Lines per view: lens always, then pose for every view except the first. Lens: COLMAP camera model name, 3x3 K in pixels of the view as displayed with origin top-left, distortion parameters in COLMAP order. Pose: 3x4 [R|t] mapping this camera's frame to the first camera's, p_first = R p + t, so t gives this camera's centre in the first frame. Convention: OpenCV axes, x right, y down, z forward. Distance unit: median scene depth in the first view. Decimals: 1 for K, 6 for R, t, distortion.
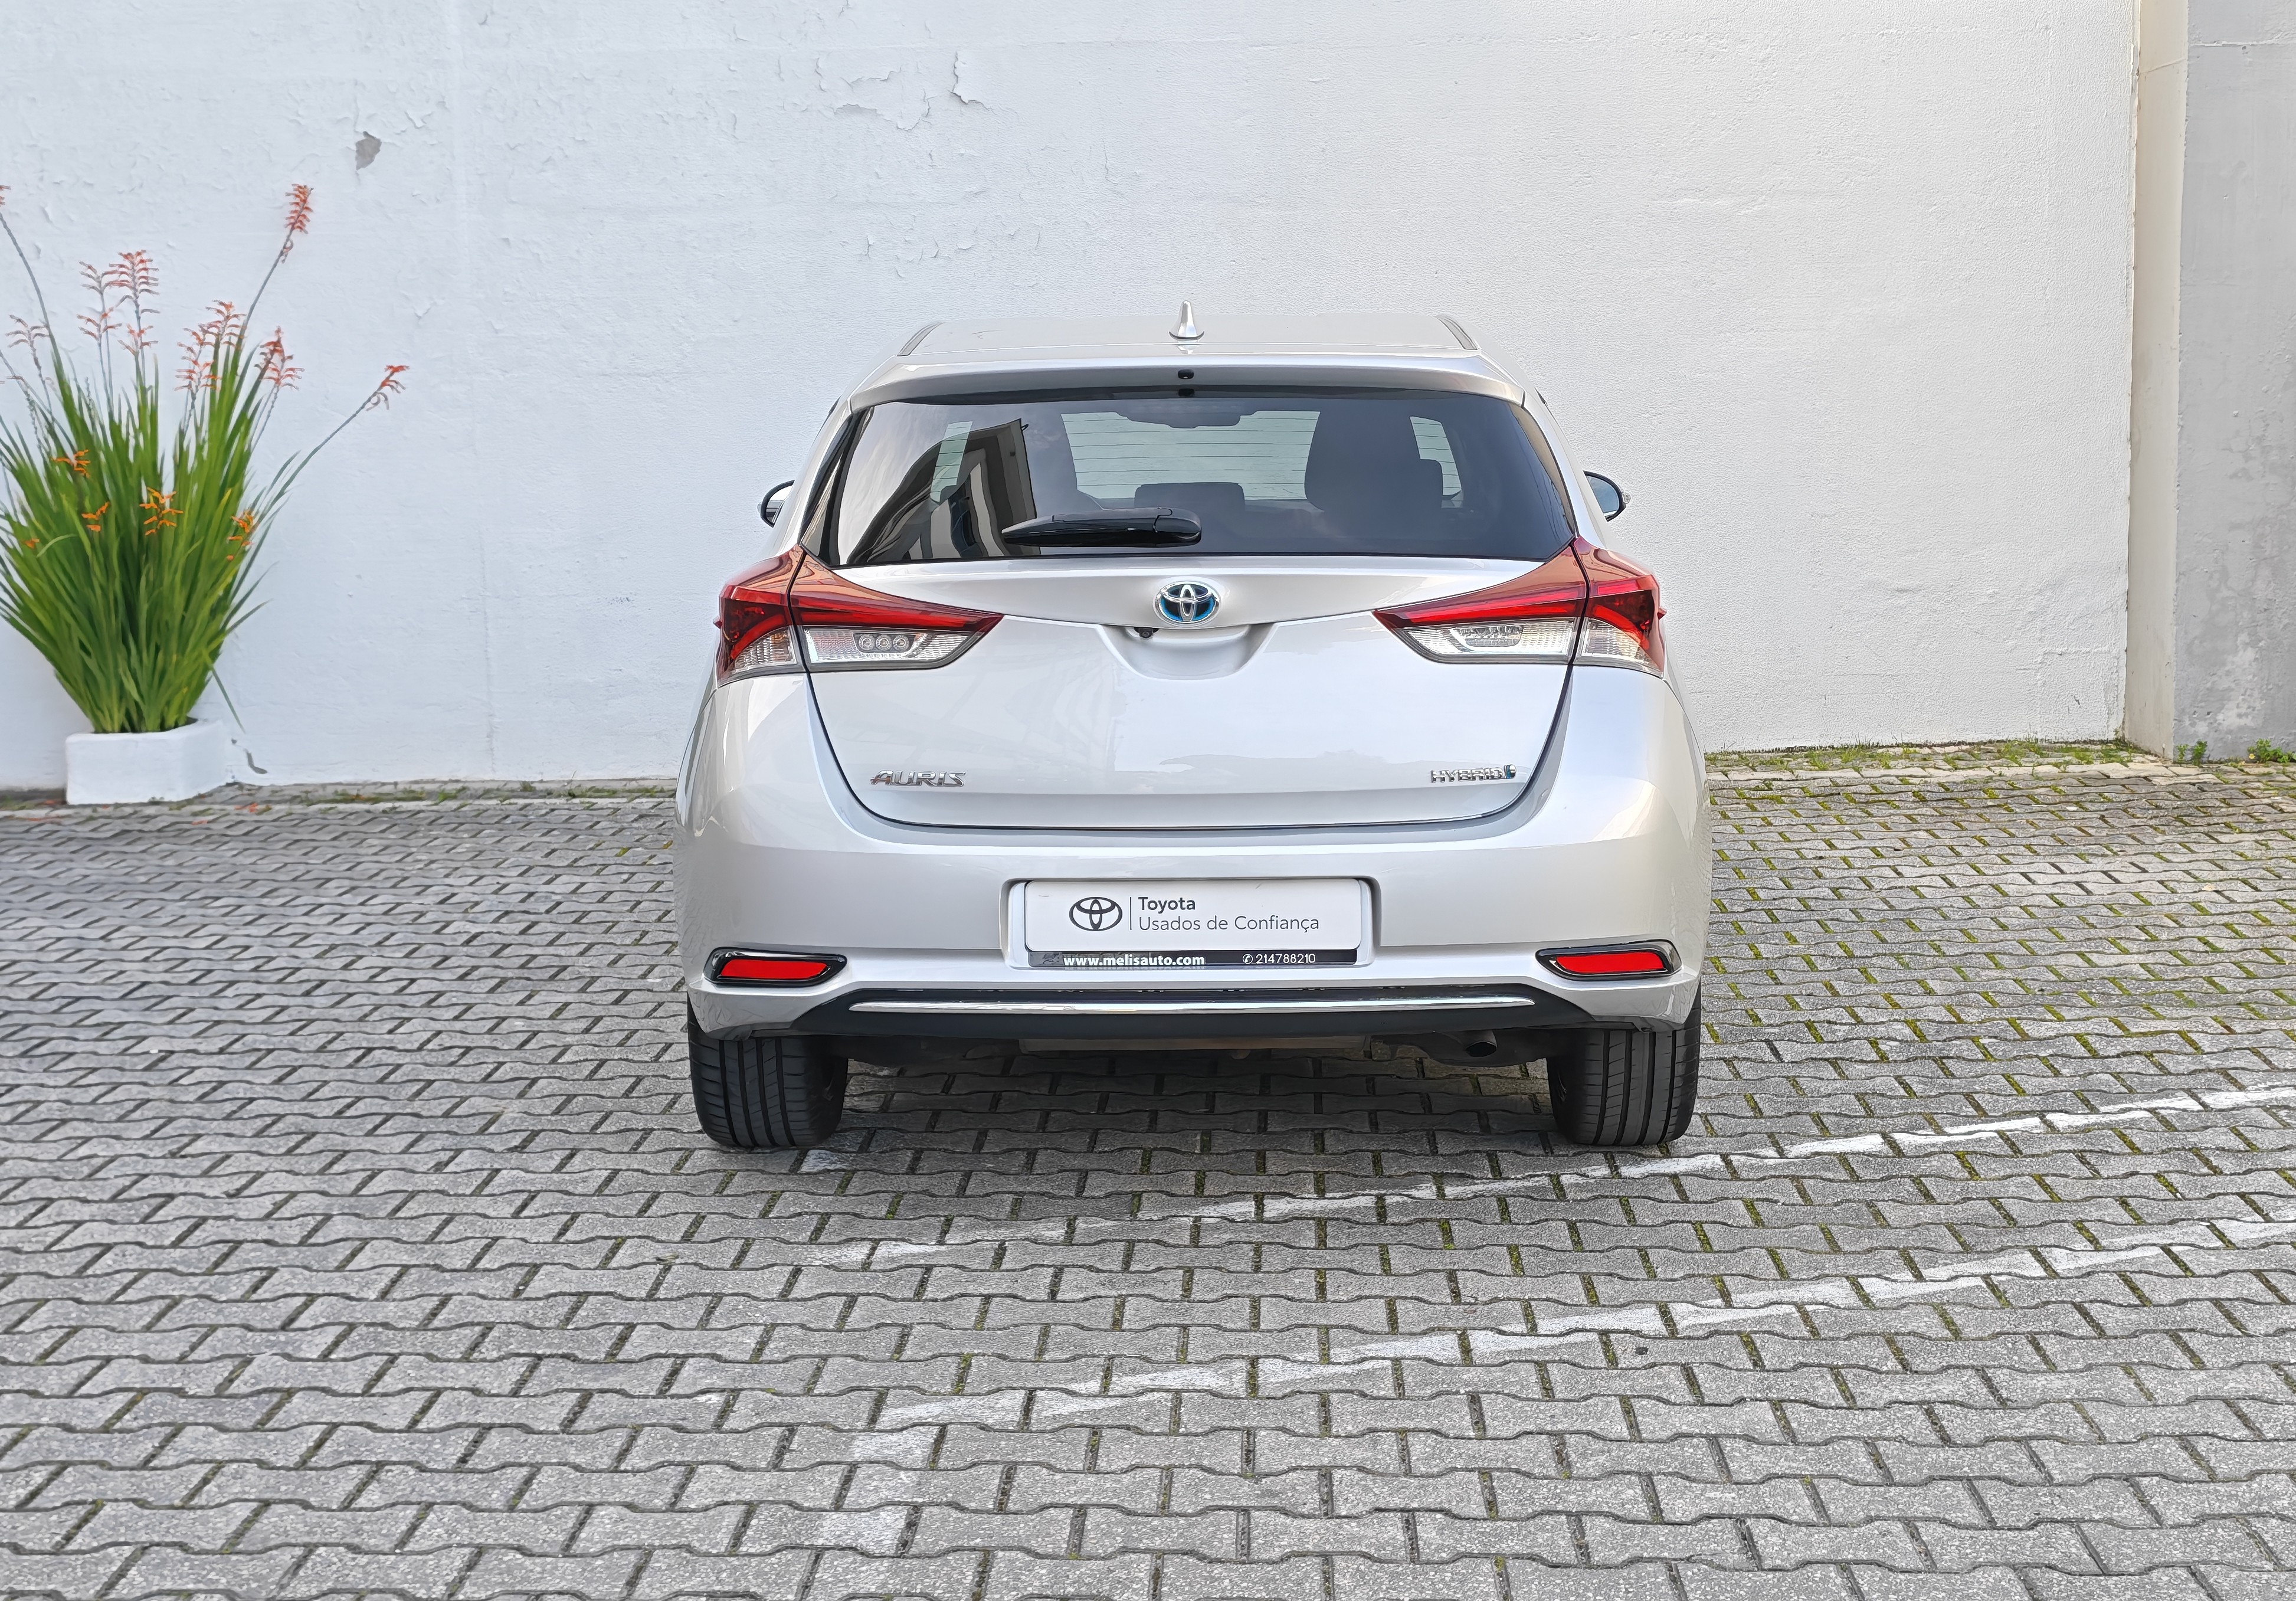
lens RADIAL K [[3206.9, 0, 1158.2], [0, 3206.9, 856.2], [0, 0, 1]] dist [0.064010, 0.000000]
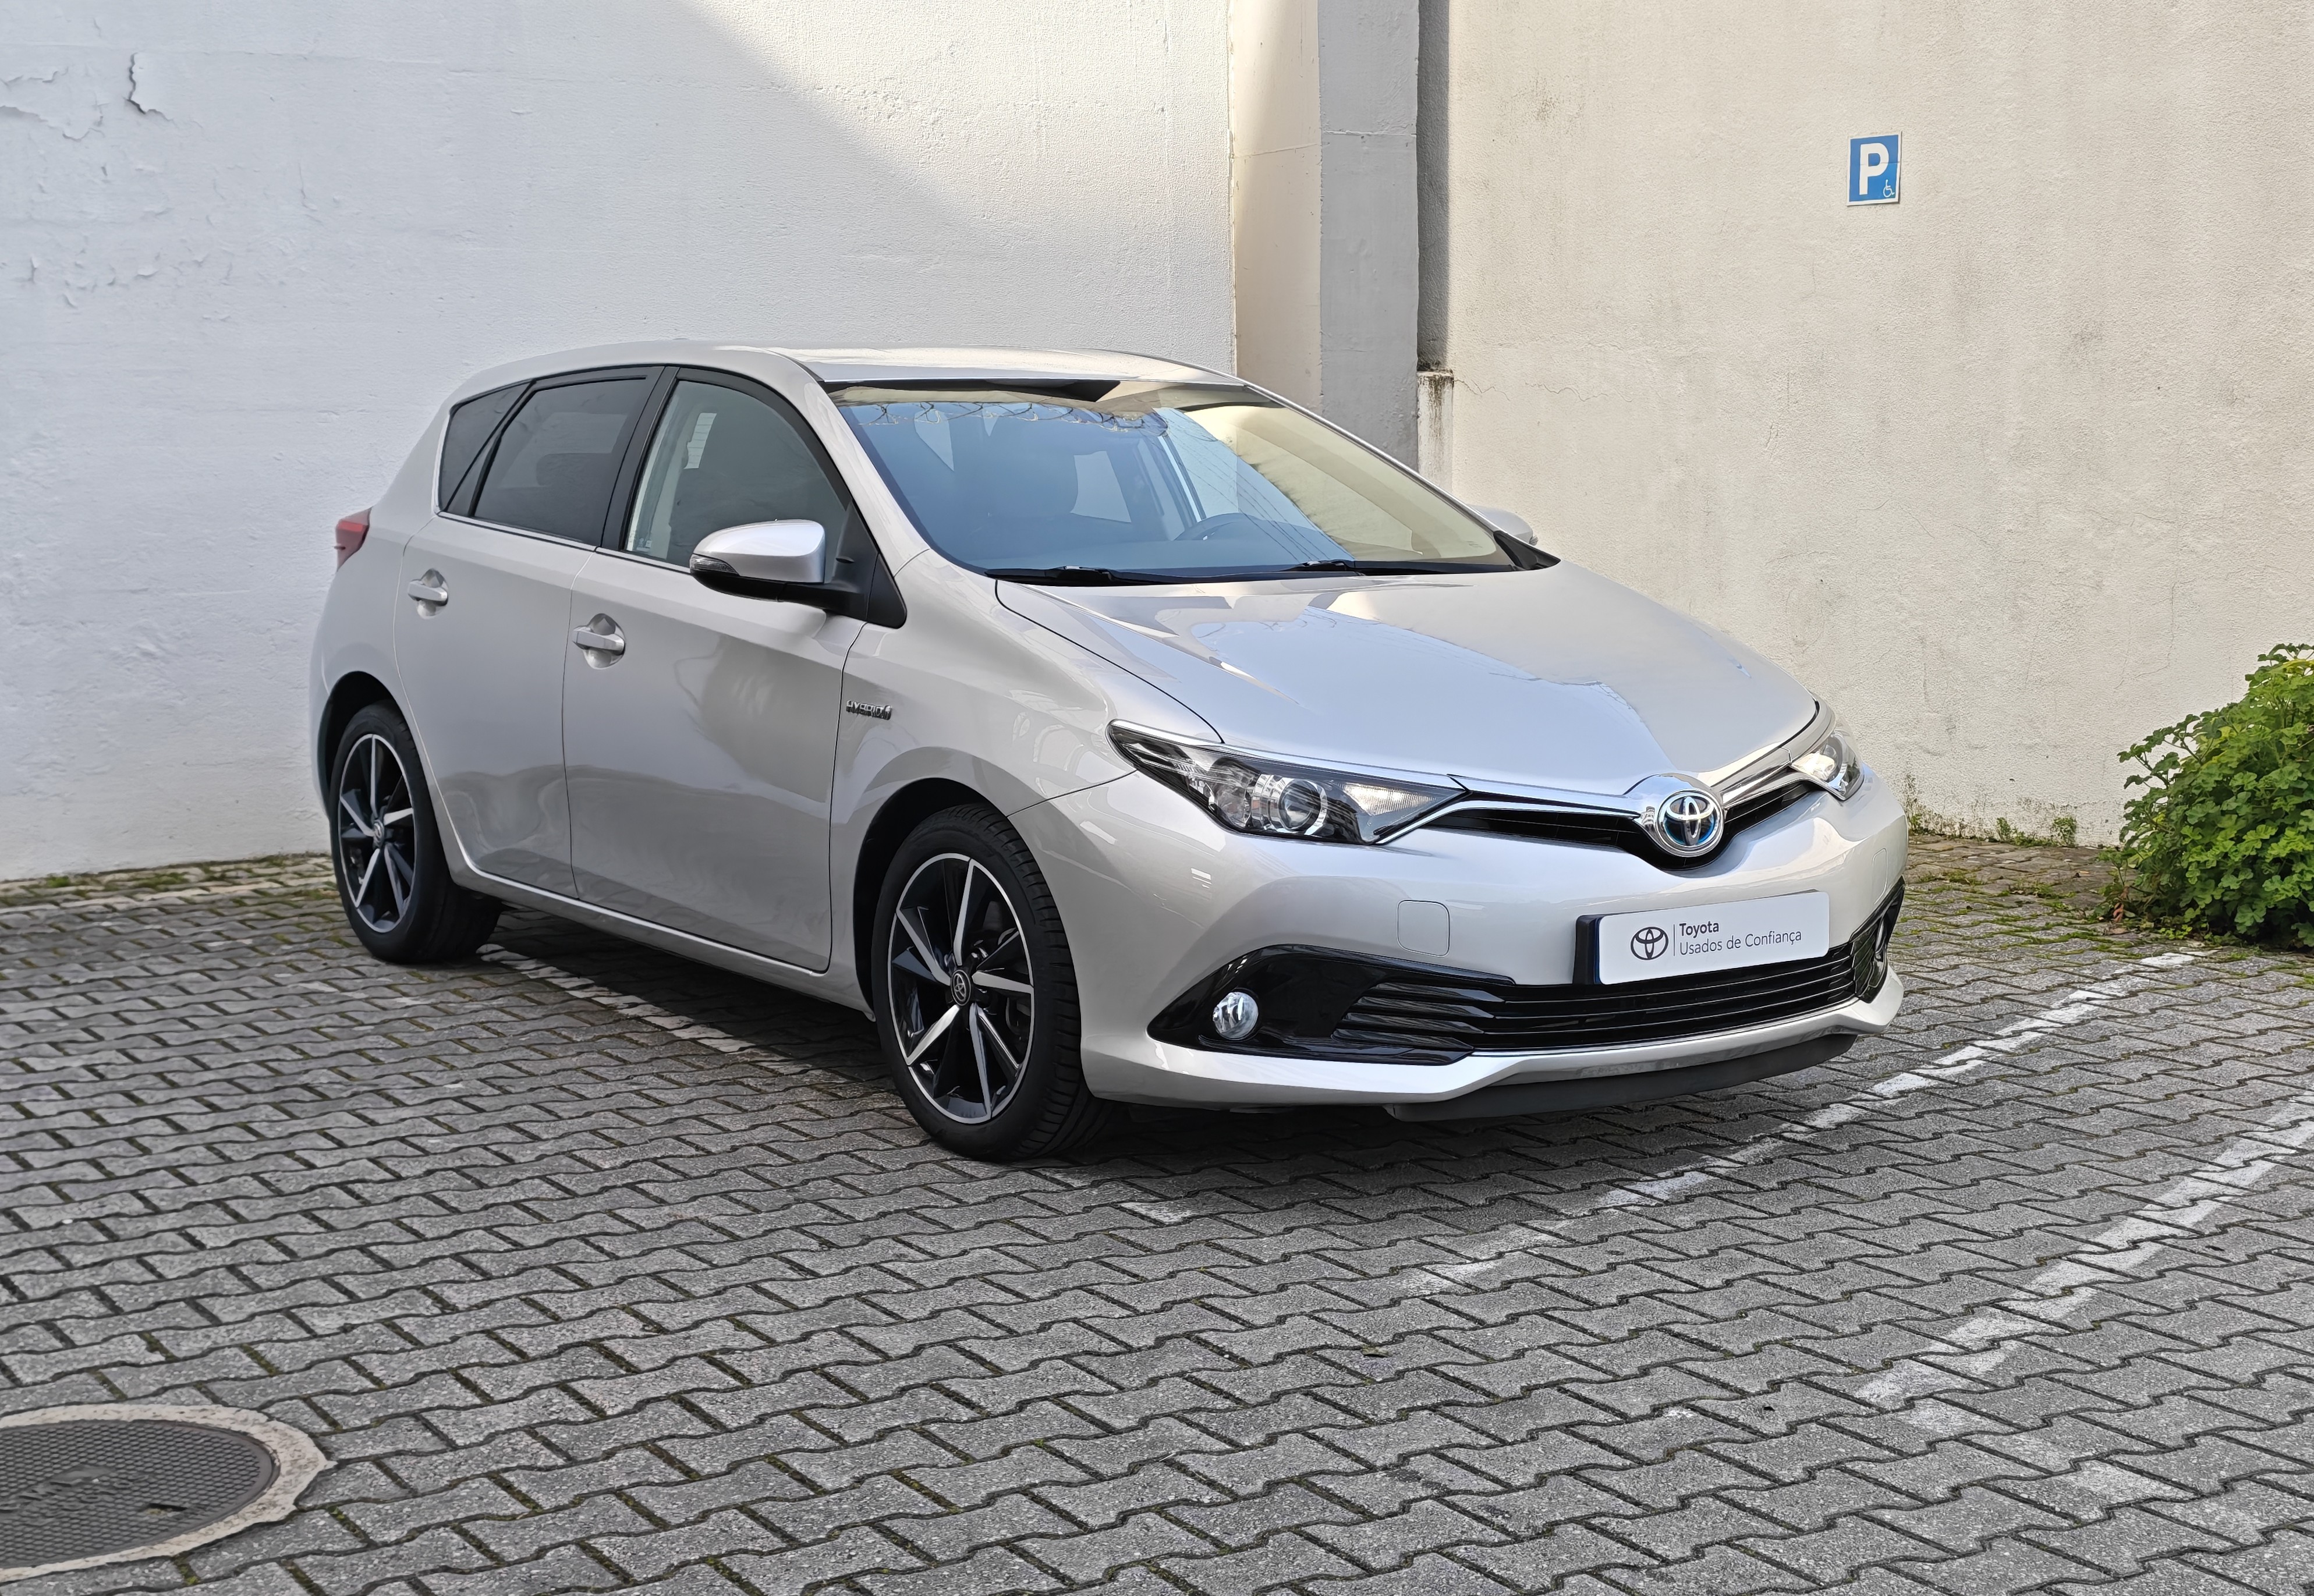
lens RADIAL K [[3231.7, 0, 1147.6], [0, 3231.7, 811.0], [0, 0, 1]] dist [0.064010, 0.000000]
pose [[0.836559, -0.057890, 0.544810, -0.625602], [0.083457, 0.996262, -0.022289, -0.000592], [-0.541484, 0.064114, 0.838263, 0.218183]]
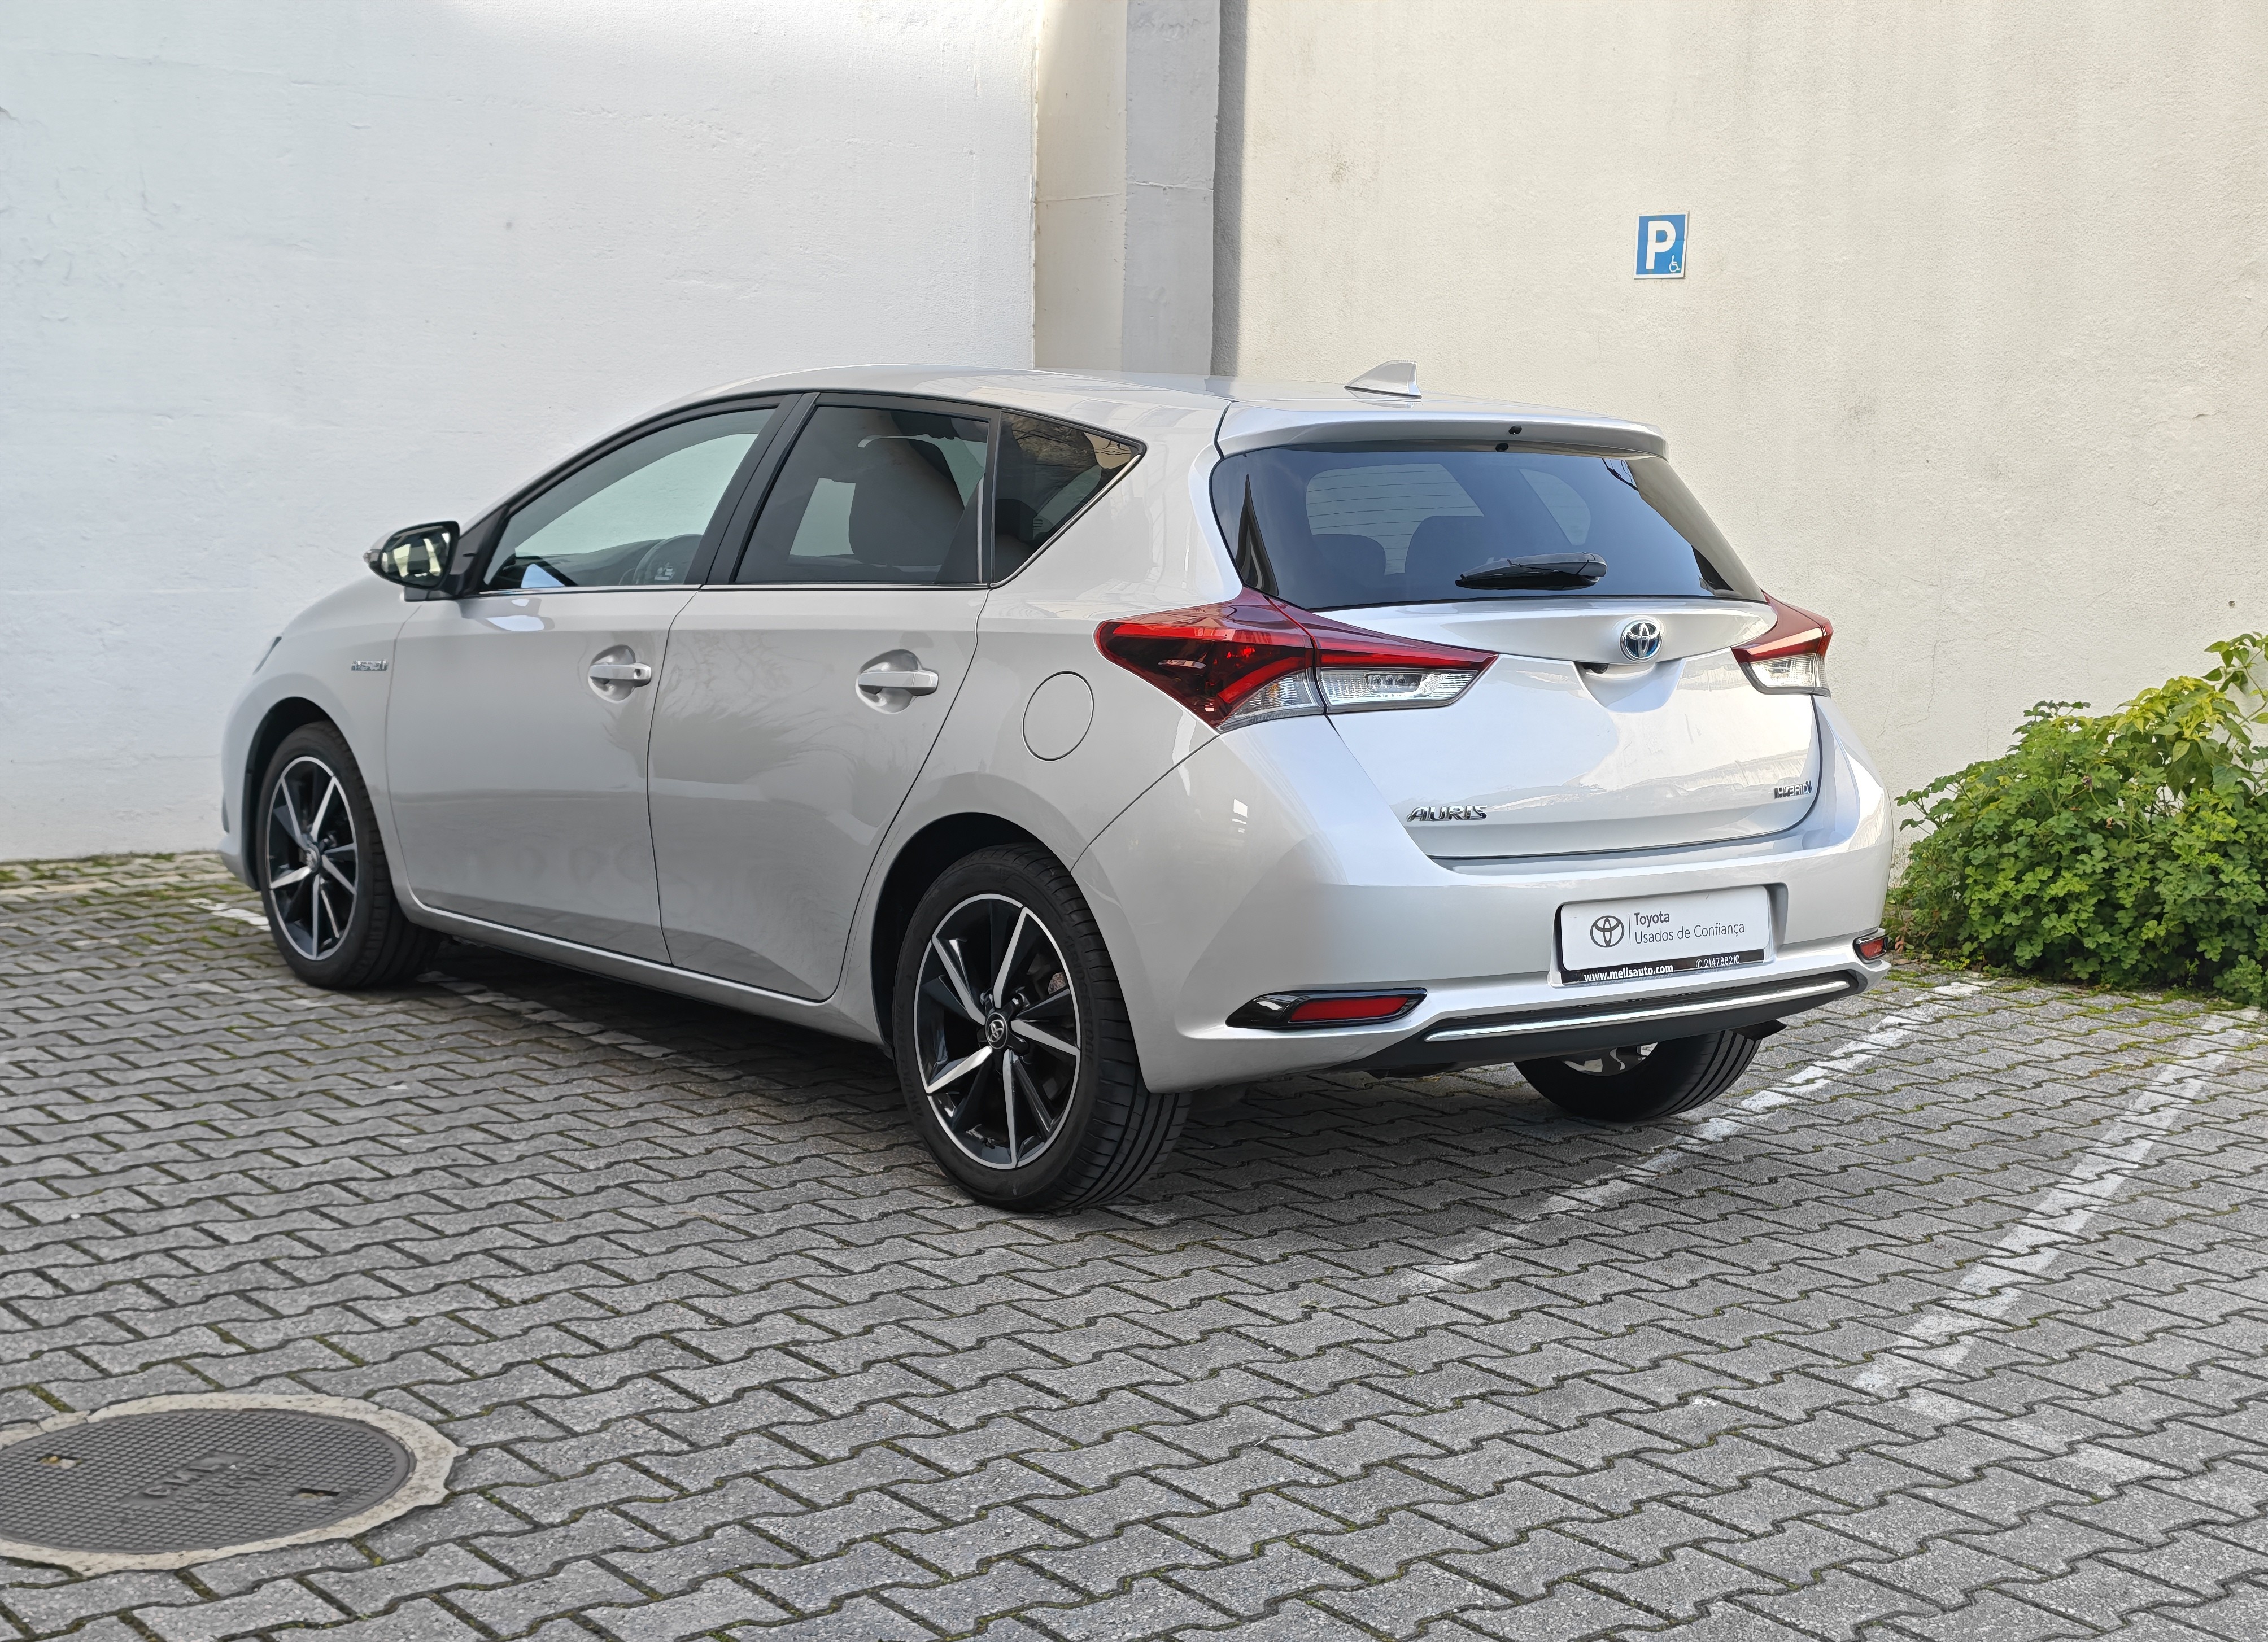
lens RADIAL K [[3138.6, 0, 1149.3], [0, 3138.6, 865.2], [0, 0, 1]] dist [0.070083, 0.000000]
pose [[0.763069, -0.047828, 0.644545, -0.736800], [0.063605, 0.997974, -0.001247, -0.011380], [-0.643180, 0.041948, 0.764565, 0.267334]]
